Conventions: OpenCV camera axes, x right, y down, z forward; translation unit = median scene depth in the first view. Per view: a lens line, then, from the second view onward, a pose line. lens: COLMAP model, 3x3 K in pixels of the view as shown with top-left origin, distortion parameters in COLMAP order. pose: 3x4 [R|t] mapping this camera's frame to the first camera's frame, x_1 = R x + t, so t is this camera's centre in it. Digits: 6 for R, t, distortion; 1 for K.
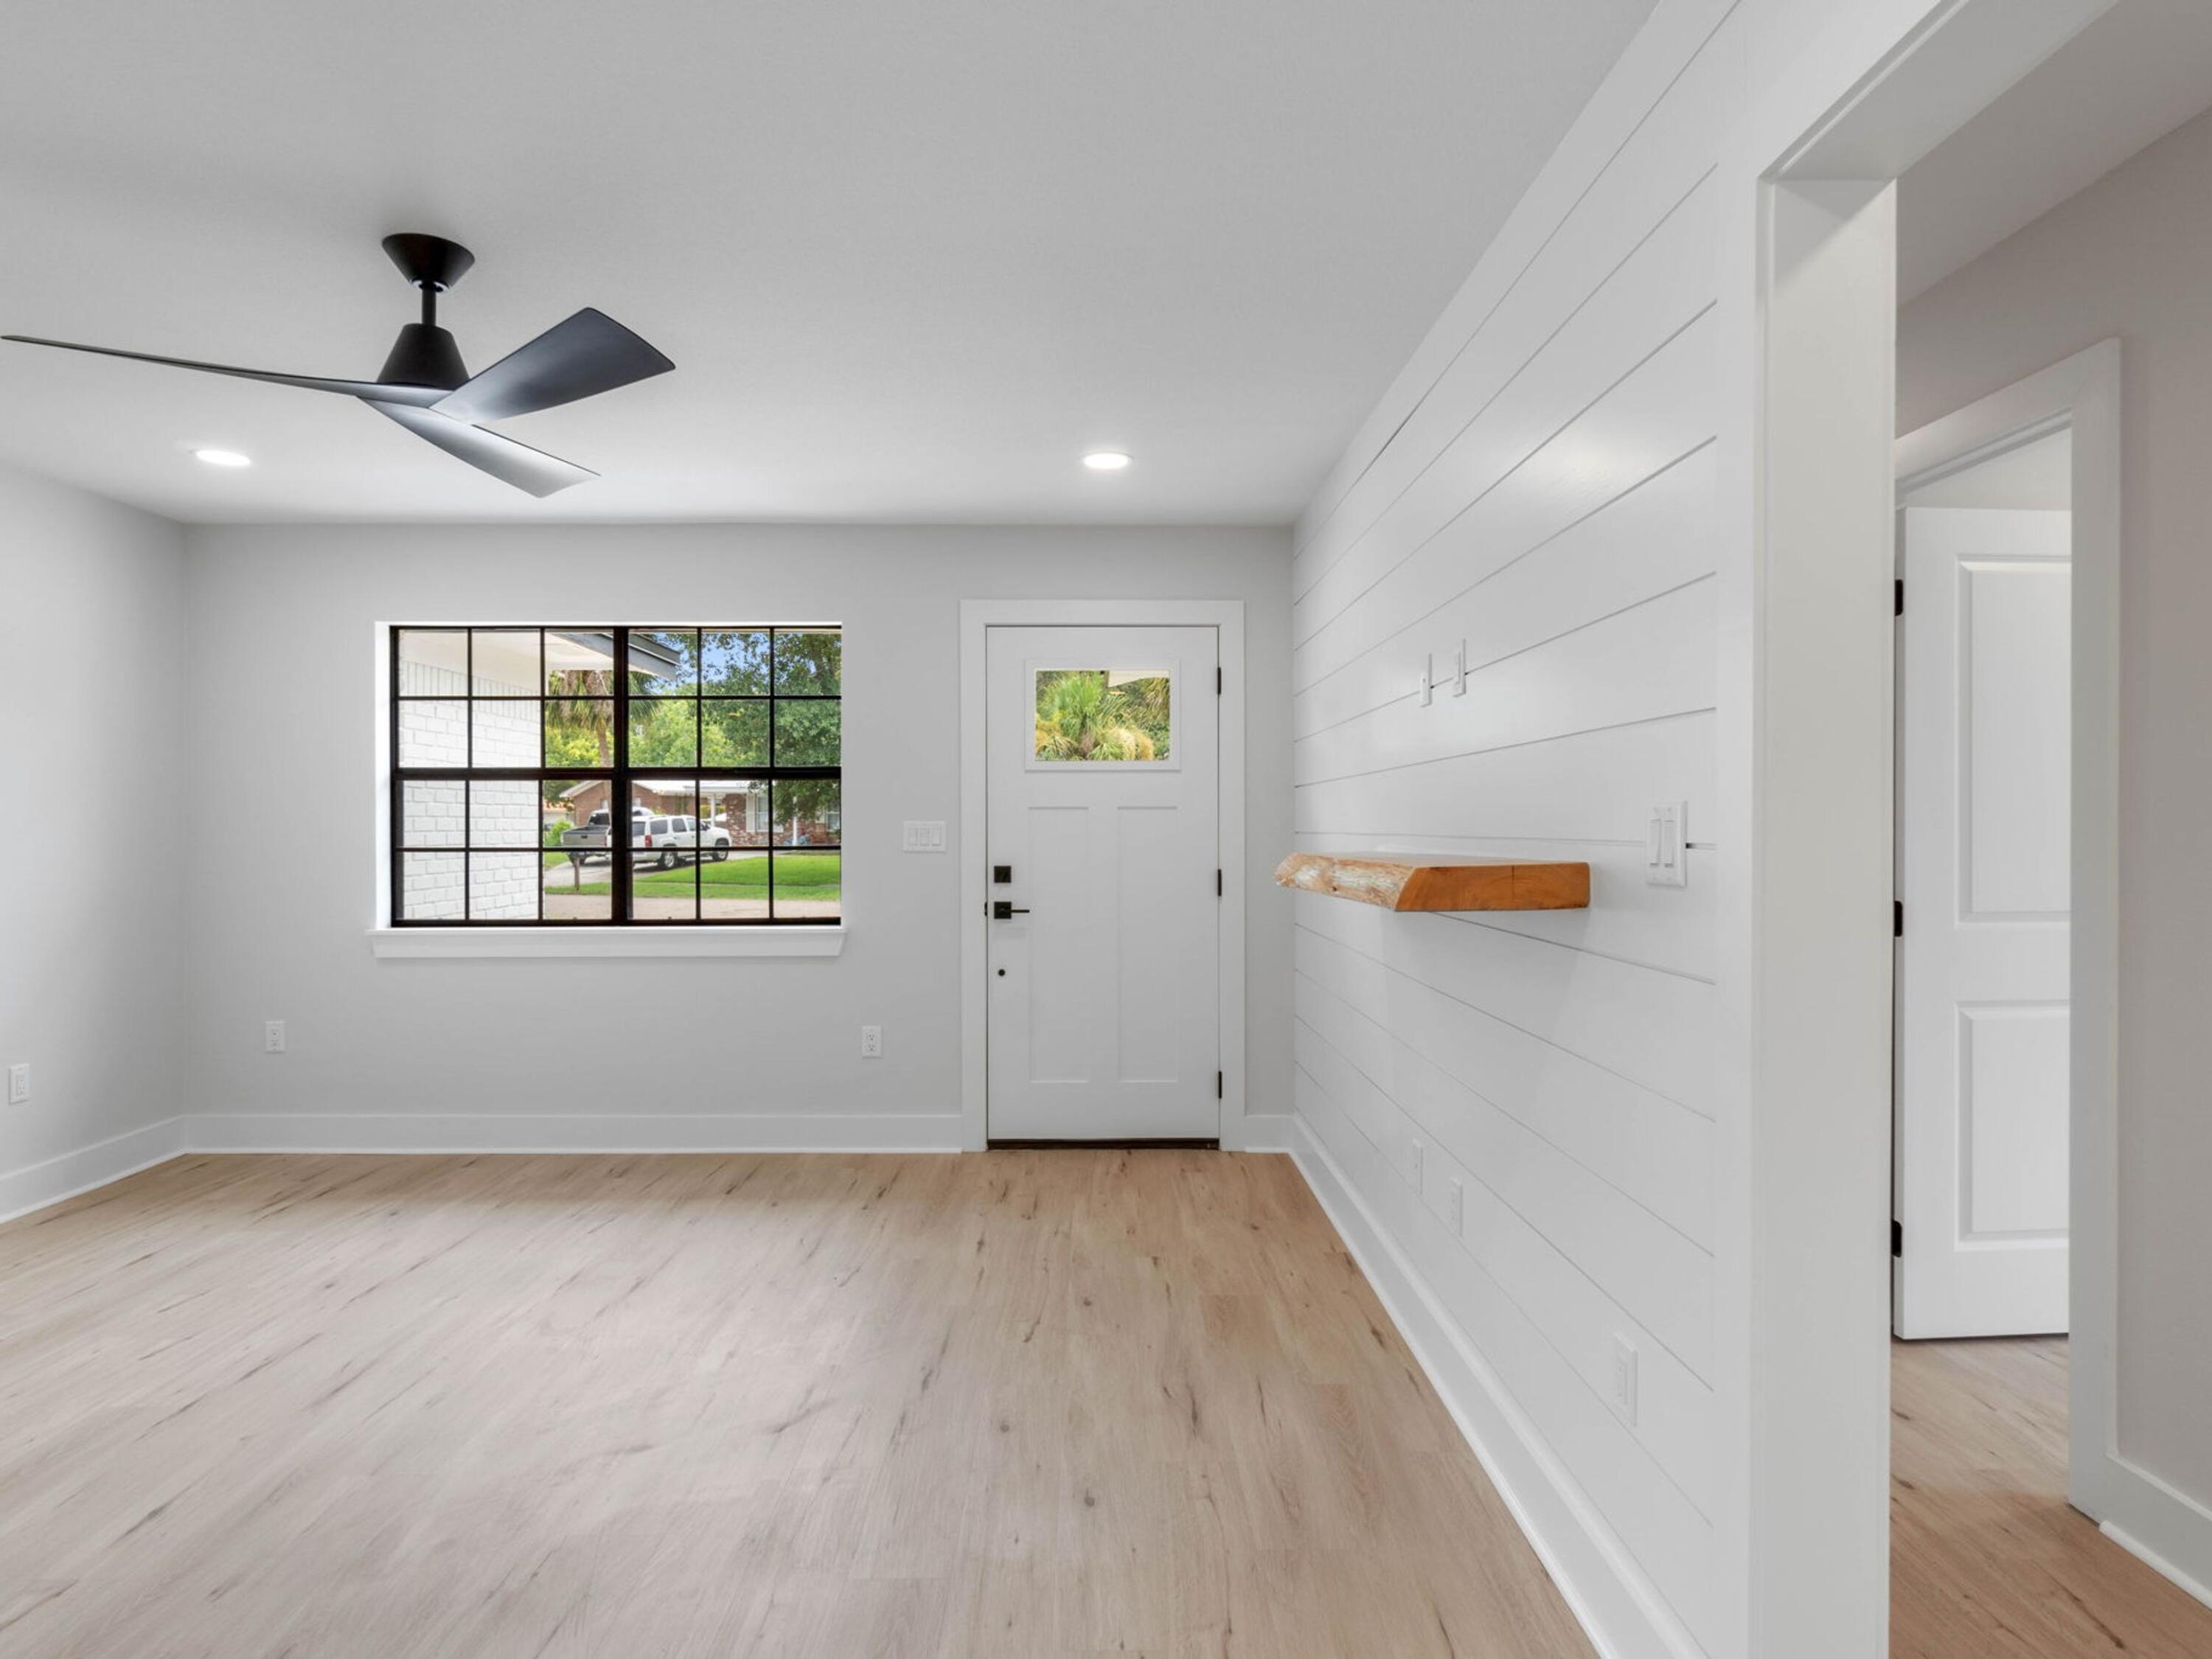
lens RADIAL K [[1287.4, 0, 1096.4], [0, 1287.4, 831.0], [0, 0, 1]] dist [0.001173, 0.001047]
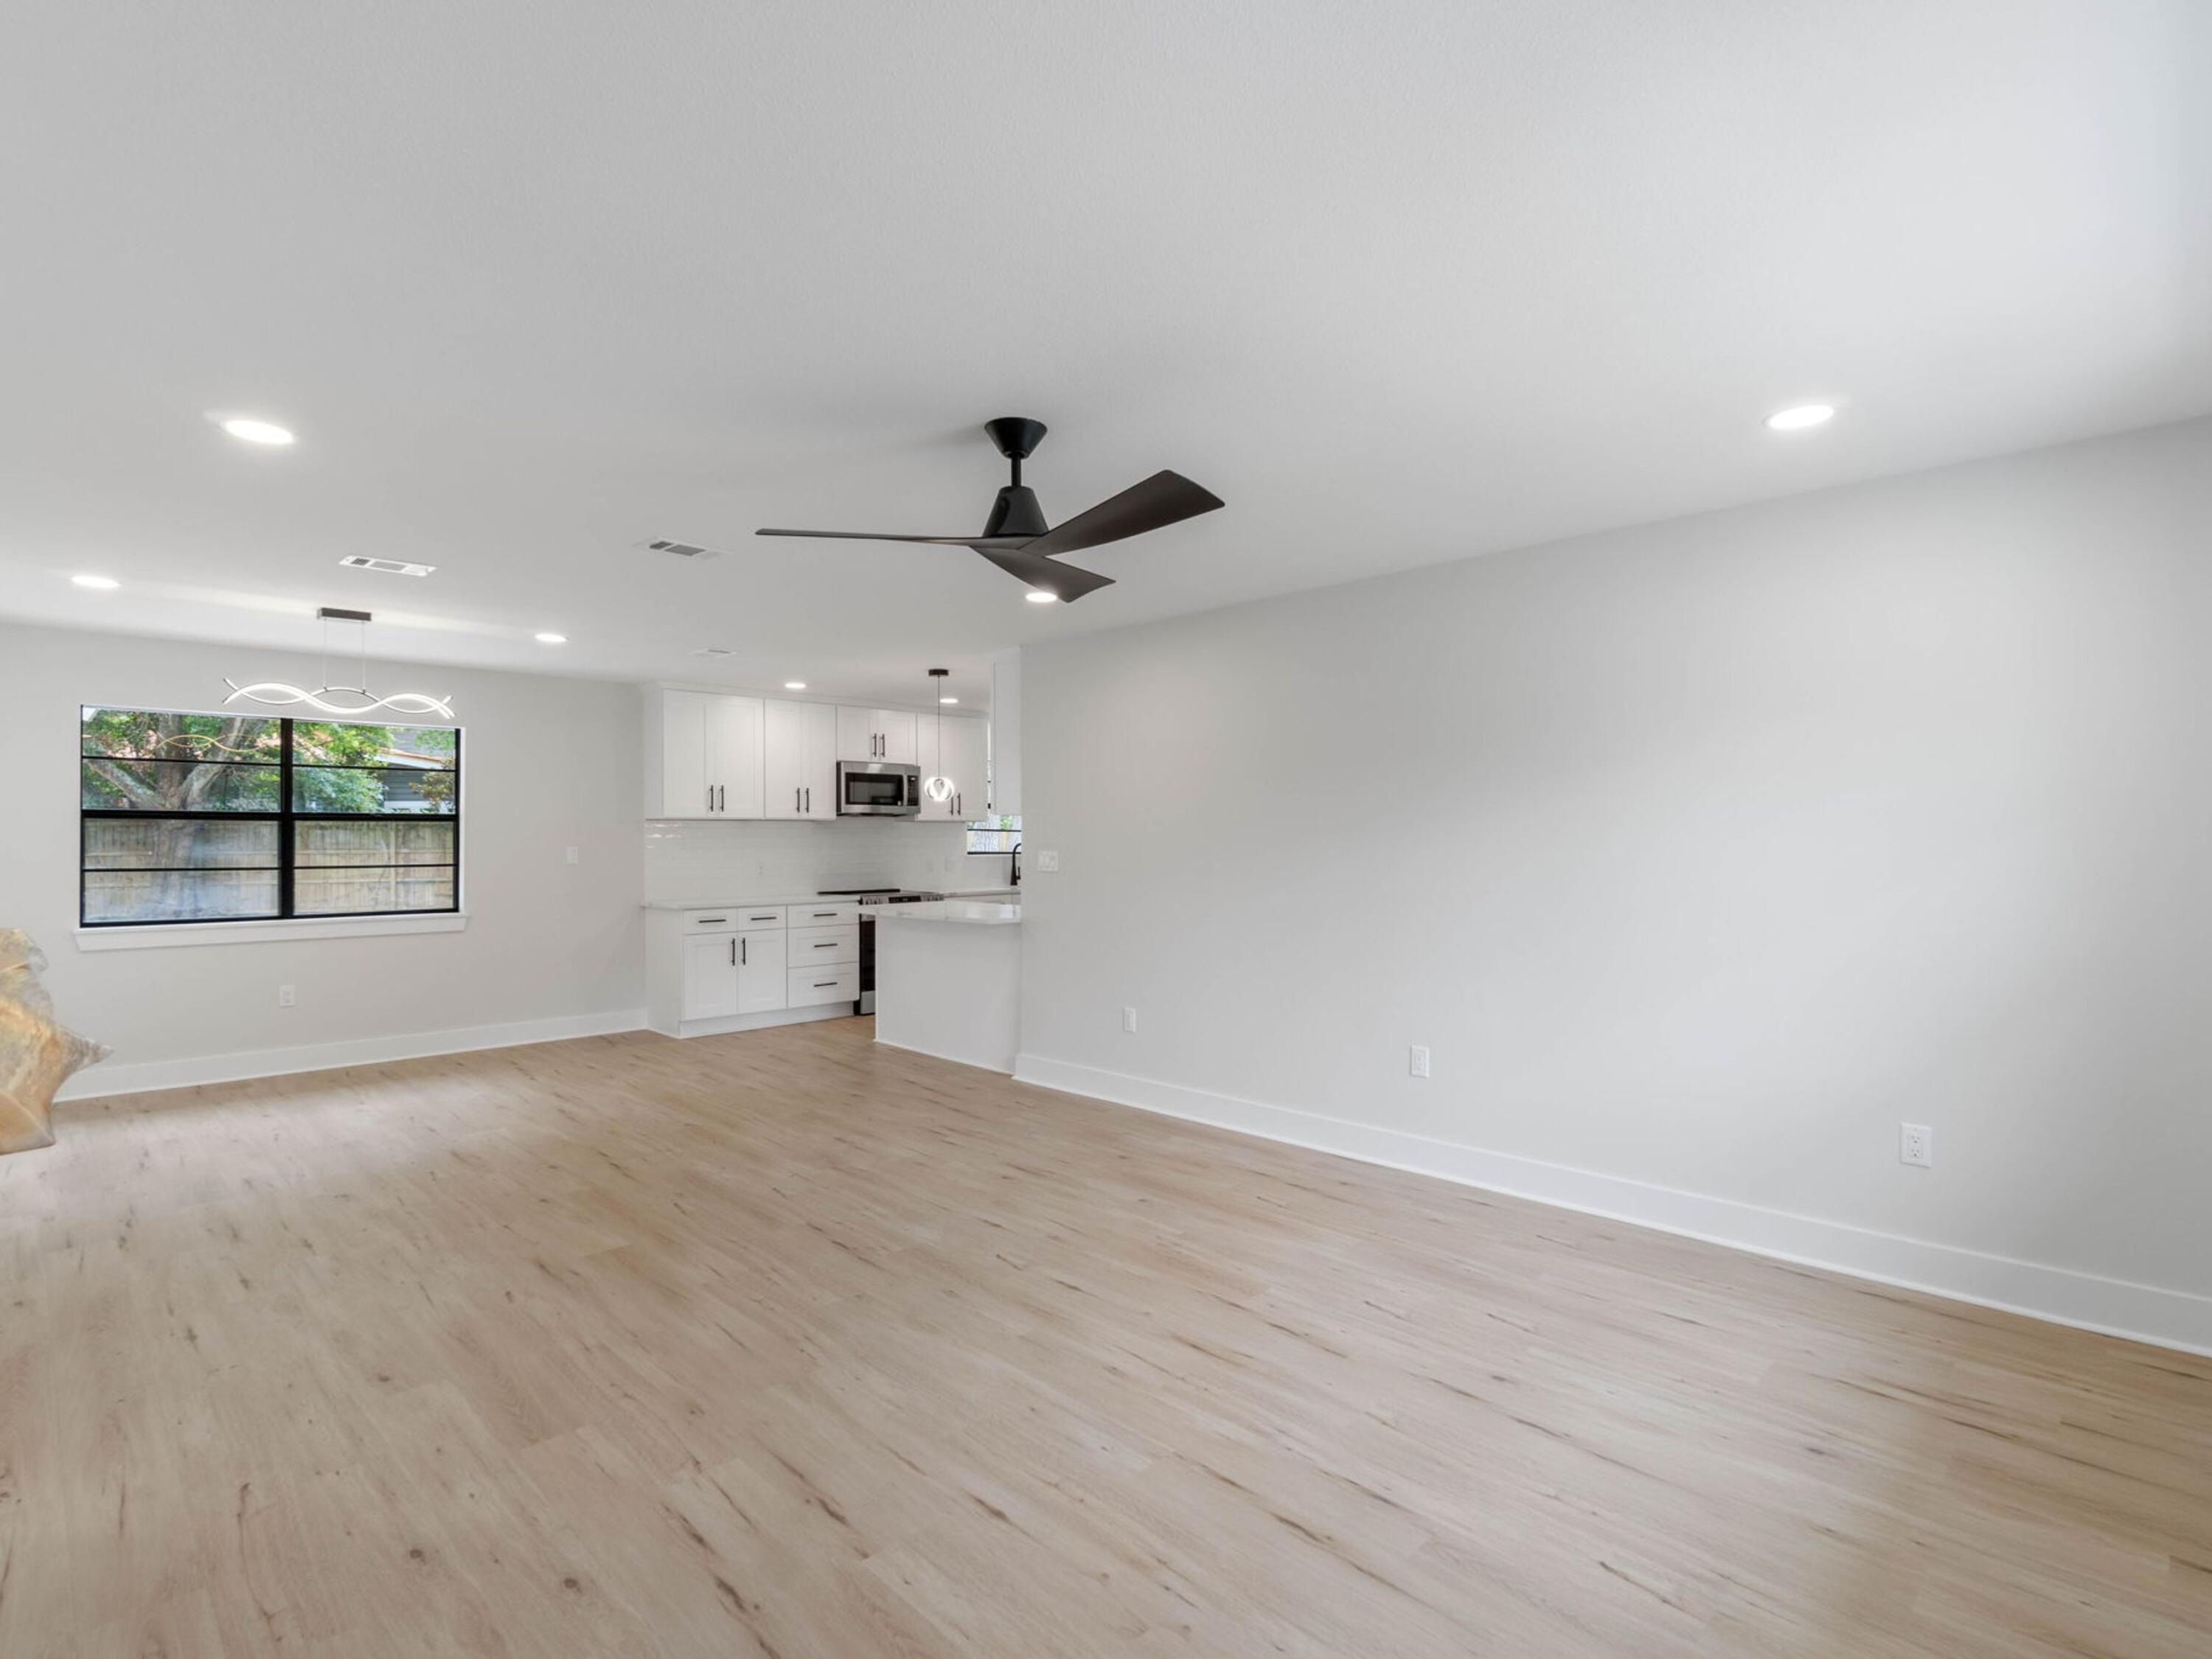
lens RADIAL K [[1083.4, 0, 1099.4], [0, 1083.4, 839.8], [0, 0, 1]] dist [-0.005650, 0.000967]
pose [[-0.708827, 0.004069, -0.705371, 0.136340], [-0.002316, 0.999965, 0.008095, -0.031531], [0.705379, 0.007372, -0.708792, 1.283001]]
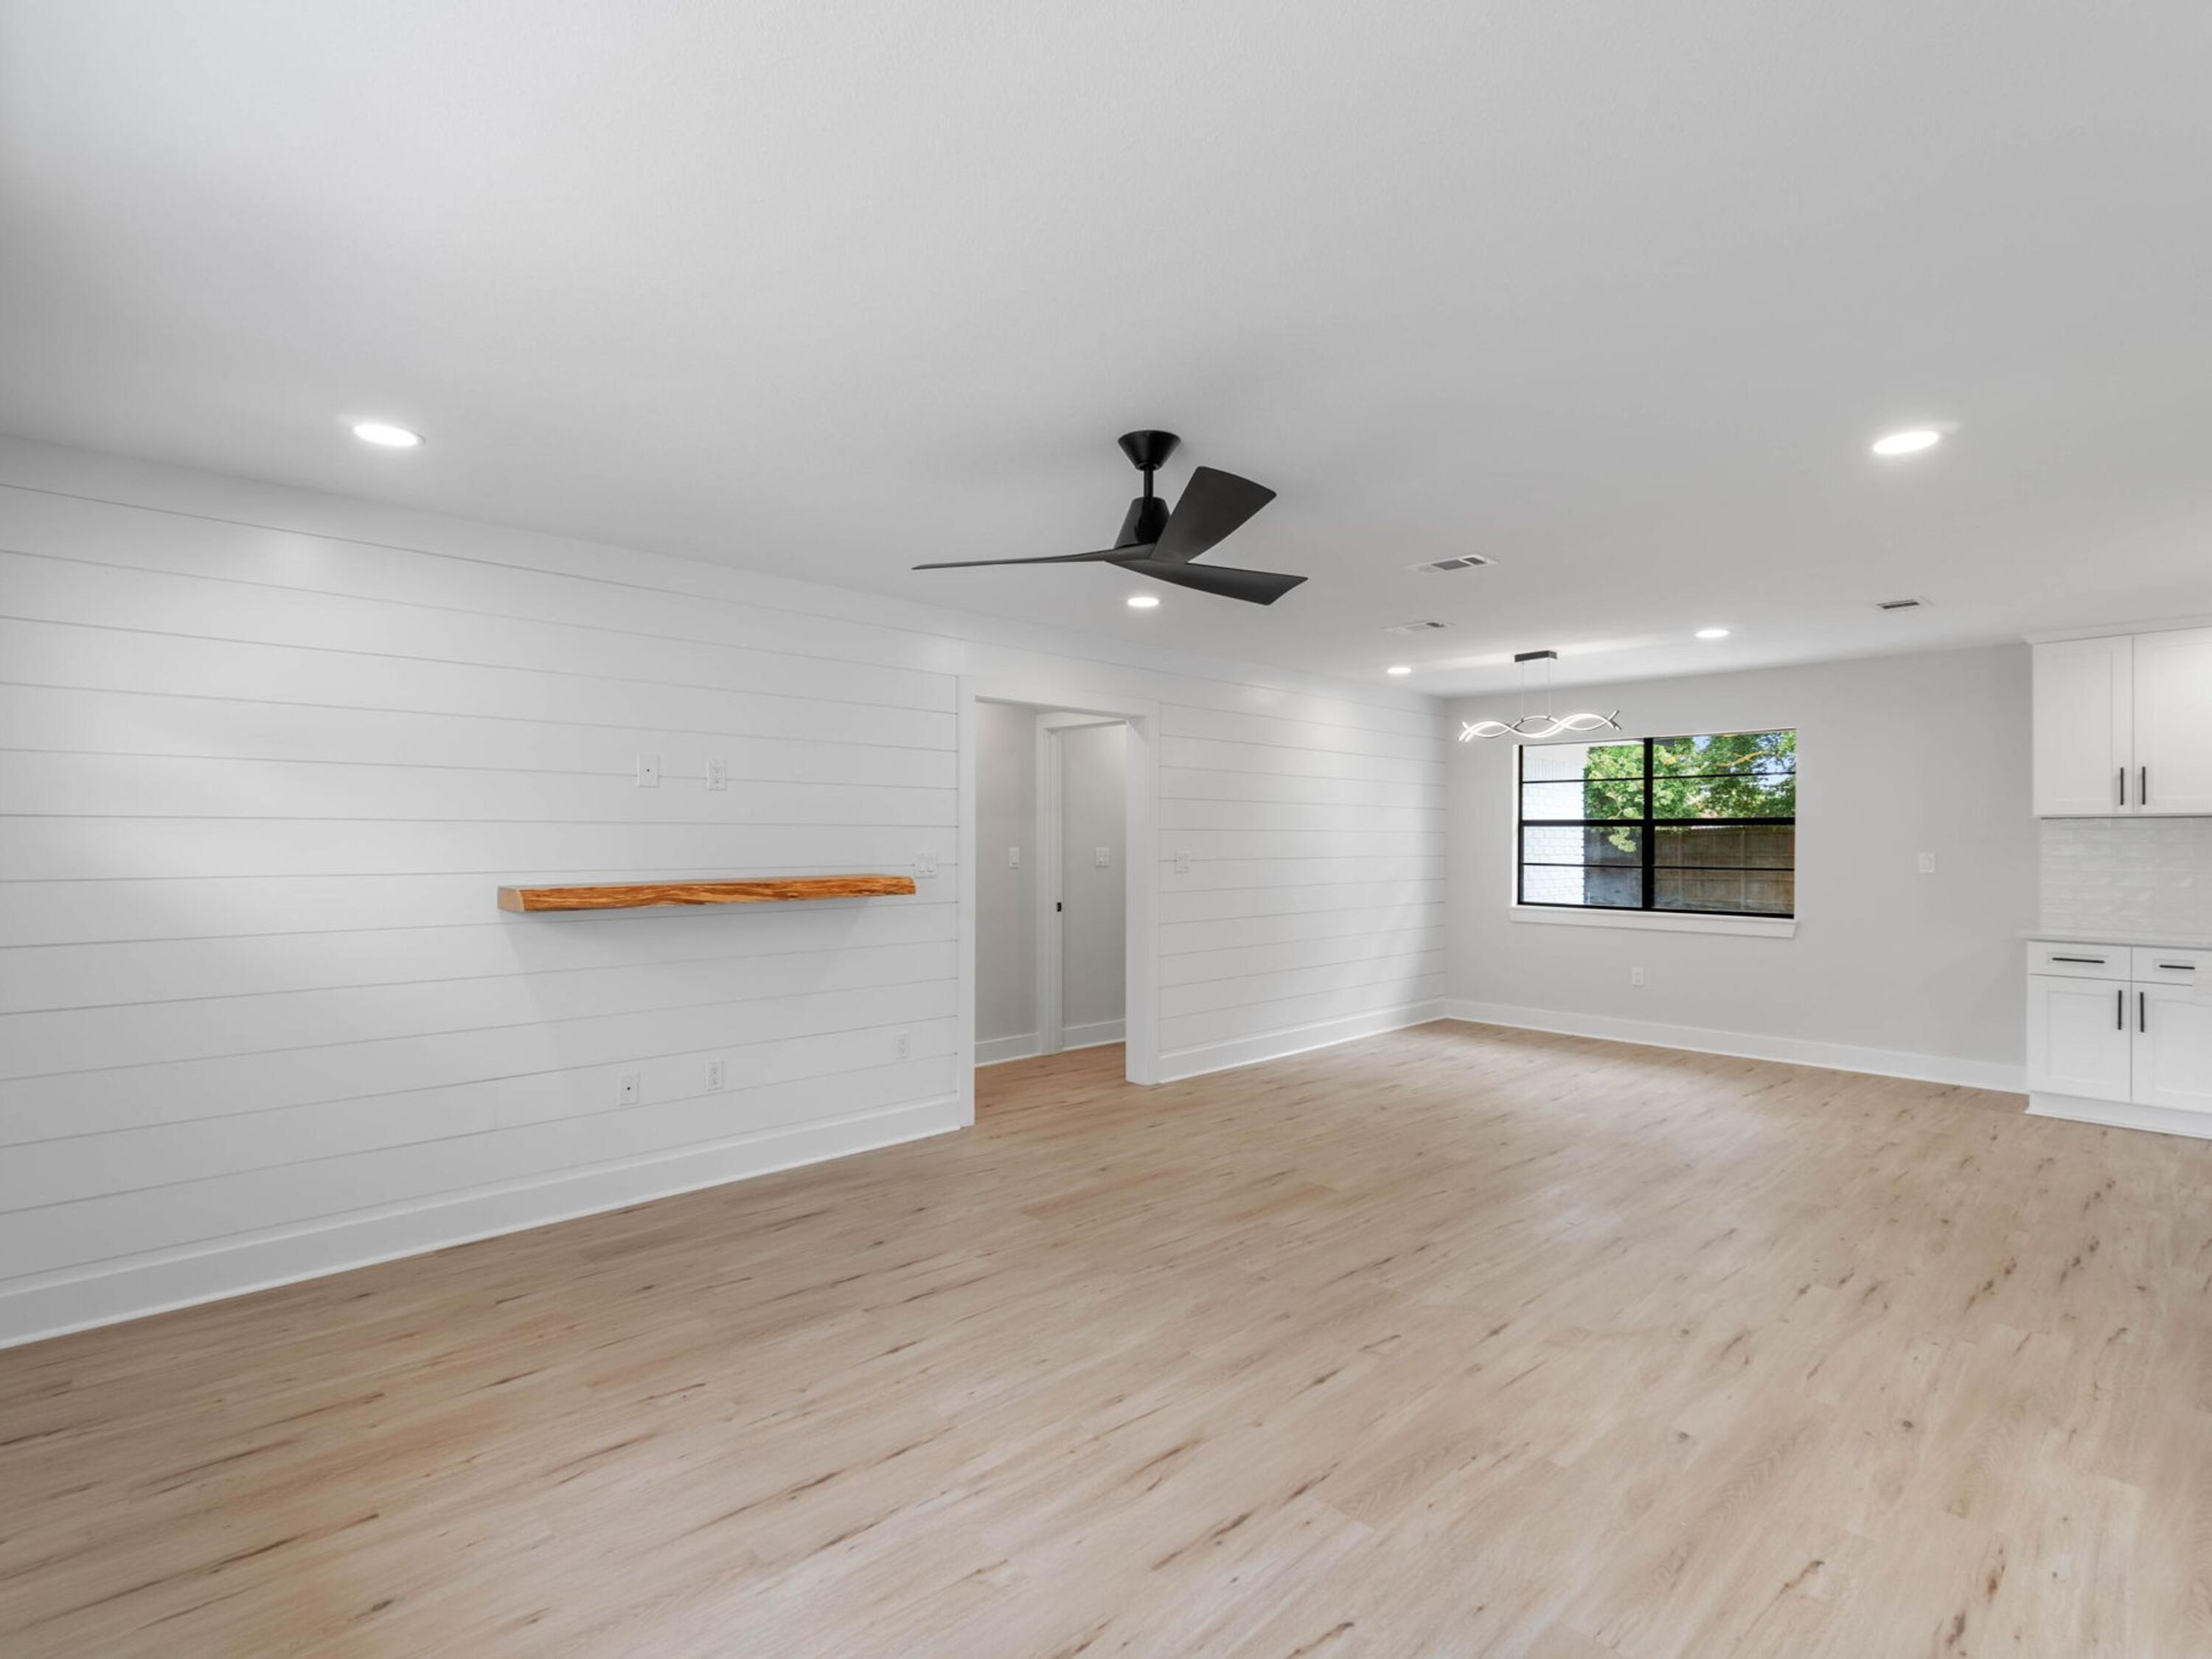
lens RADIAL K [[1083.4, 0, 1099.4], [0, 1083.4, 839.8], [0, 0, 1]] dist [-0.005650, 0.000967]
pose [[-0.694975, -0.000427, 0.719034, -0.895893], [0.002992, 0.999989, 0.003486, -0.030405], [-0.719028, 0.004574, -0.694966, 1.264177]]
